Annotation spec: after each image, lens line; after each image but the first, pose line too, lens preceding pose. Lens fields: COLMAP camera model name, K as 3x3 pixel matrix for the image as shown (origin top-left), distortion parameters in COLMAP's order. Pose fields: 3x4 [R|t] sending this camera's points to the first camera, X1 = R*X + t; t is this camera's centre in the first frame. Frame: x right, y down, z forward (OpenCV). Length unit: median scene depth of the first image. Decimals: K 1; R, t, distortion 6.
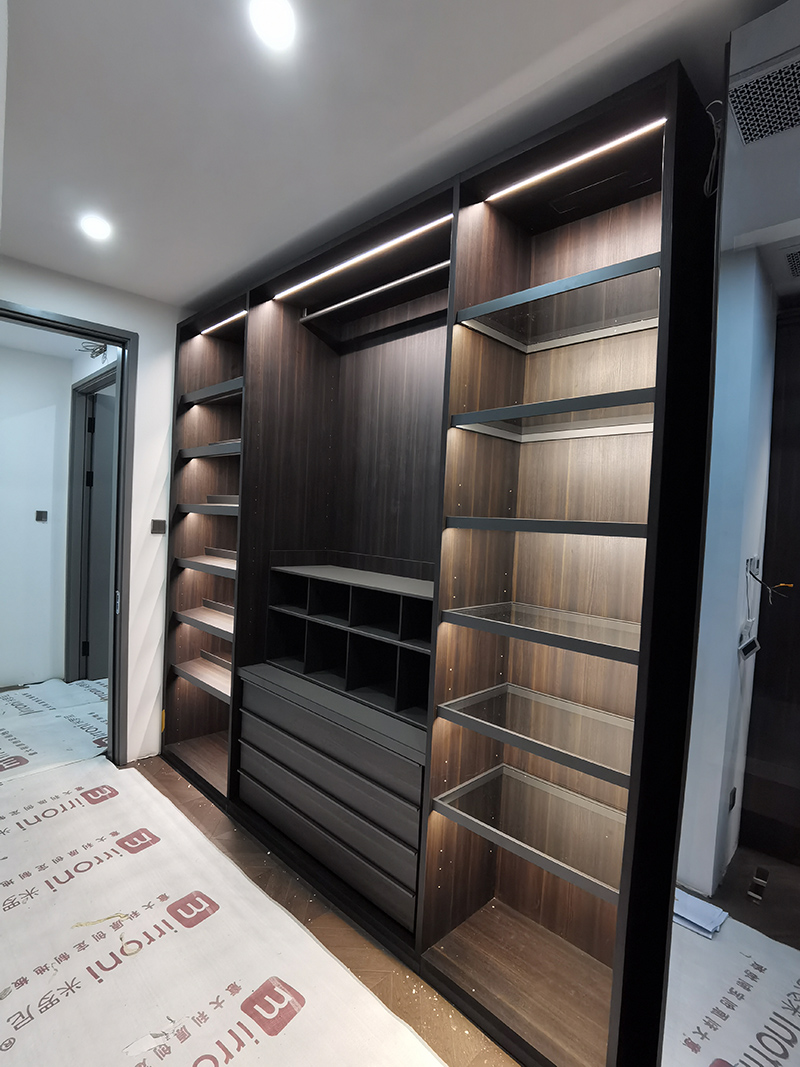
lens RADIAL K [[521.2, 0, 397.7], [0, 521.2, 524.5], [0, 0, 1]] dist [0.001607, -0.000337]
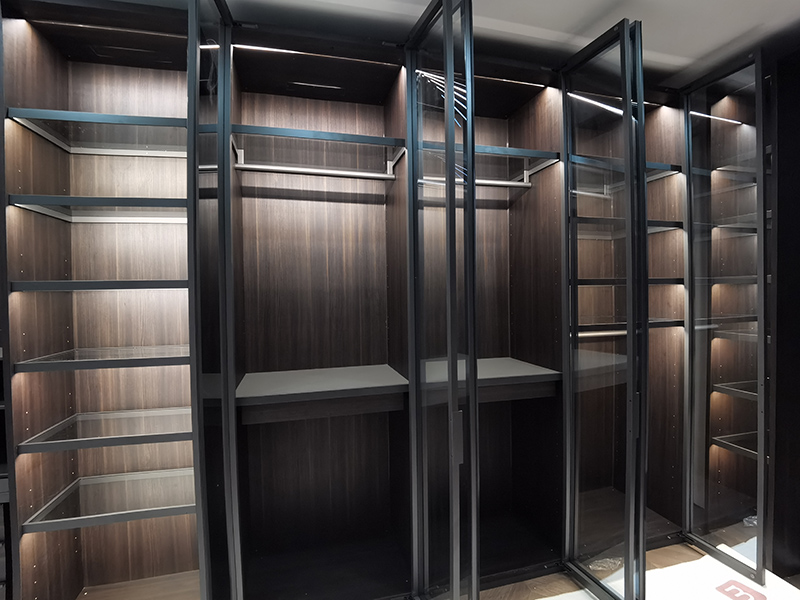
lens RADIAL K [[390.8, 0, 400.0], [0, 390.8, 300.0], [0, 0, 1]] dist [0.001607, -0.000337]
pose [[0.498330, -0.084464, 0.862863, -0.210489], [0.062916, 0.996142, 0.061175, 0.023511], [-0.864702, 0.023803, 0.501721, -0.170627]]
